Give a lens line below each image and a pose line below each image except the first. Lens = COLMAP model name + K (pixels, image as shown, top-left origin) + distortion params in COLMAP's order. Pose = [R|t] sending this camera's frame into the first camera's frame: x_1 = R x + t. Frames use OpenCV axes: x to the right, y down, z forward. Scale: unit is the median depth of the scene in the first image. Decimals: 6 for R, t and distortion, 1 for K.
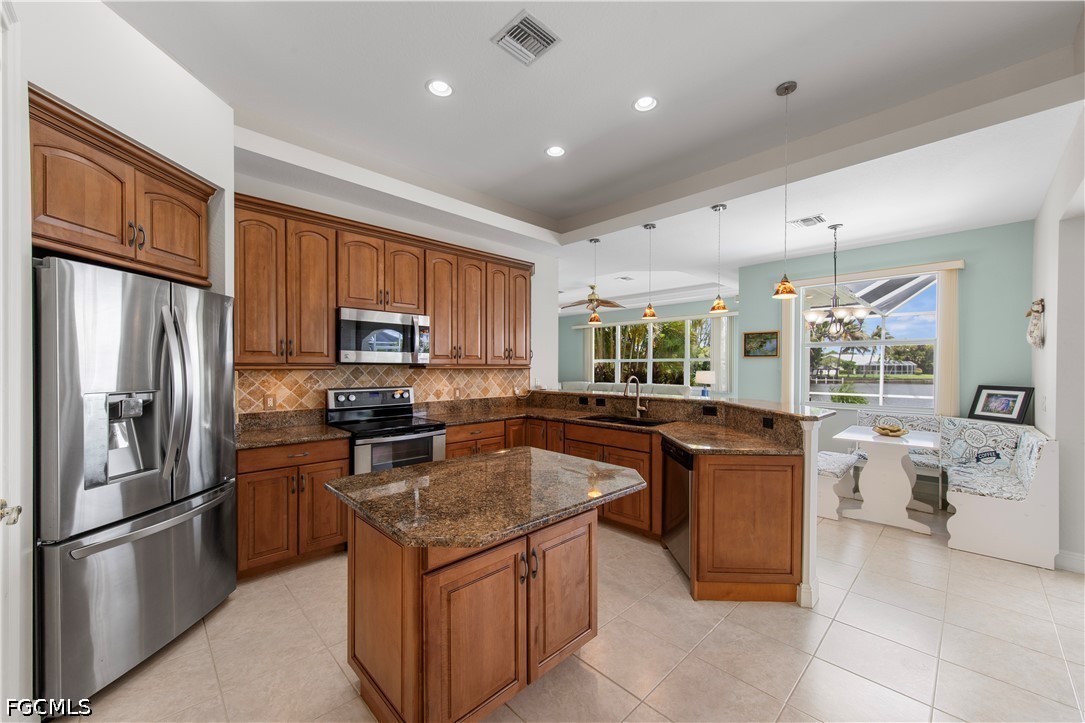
lens RADIAL K [[420.2, 0, 536.8], [0, 420.2, 368.4], [0, 0, 1]] dist [0.001020, 0.000595]
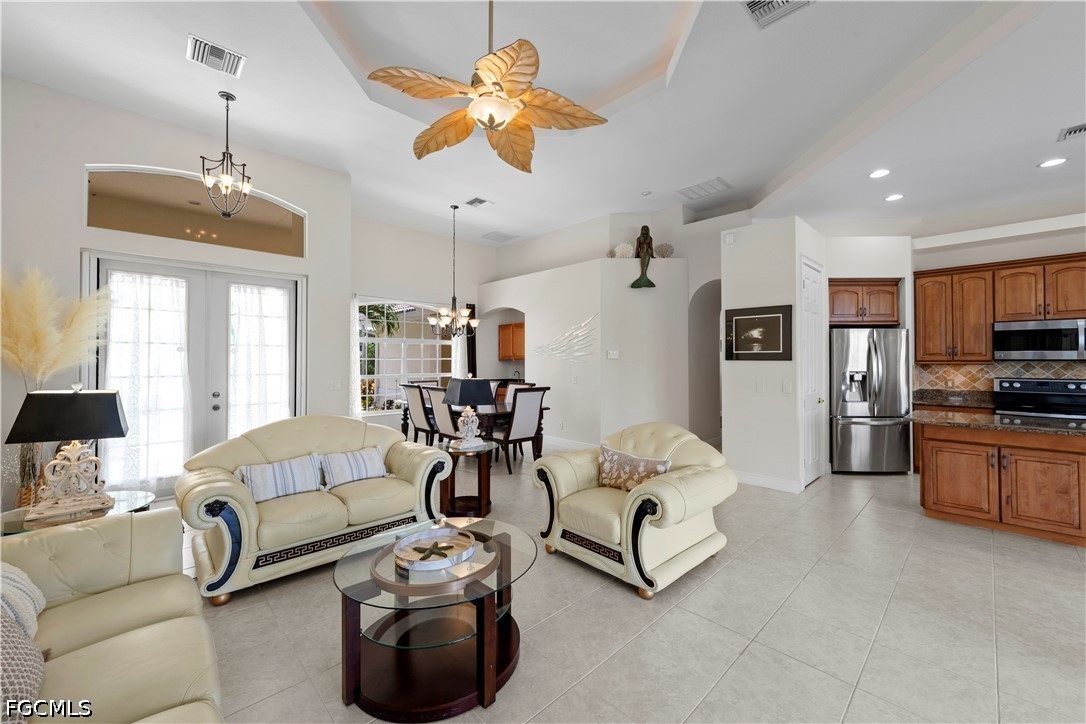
lens RADIAL K [[420.6, 0, 546.0], [0, 420.6, 358.5], [0, 0, 1]] dist [0.001020, 0.000595]
pose [[0.004546, -0.011565, -0.999923, 0.881449], [-0.004201, 0.999924, -0.011584, 0.005107], [0.999981, 0.004253, 0.004497, -0.520046]]
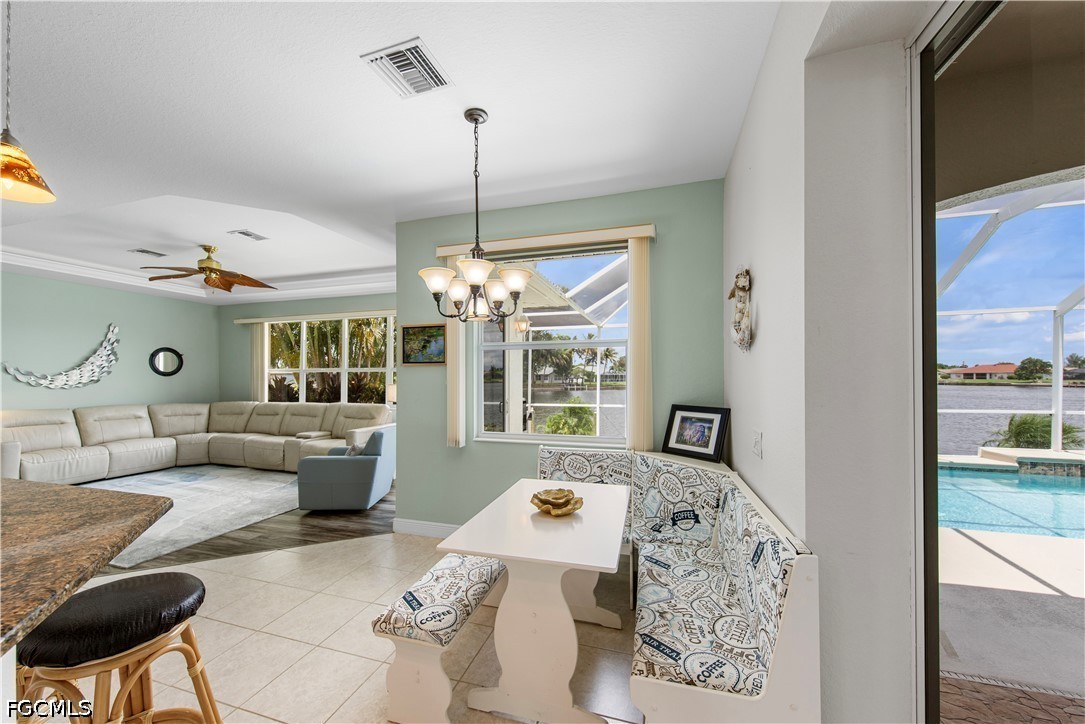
lens RADIAL K [[402.6, 0, 540.1], [0, 402.6, 373.0], [0, 0, 1]] dist [0.003876, -0.000636]
pose [[0.873122, -0.001315, 0.487501, 0.592811], [0.008086, 0.999898, -0.011786, -0.008330], [-0.487435, 0.014233, 0.873043, 0.582339]]
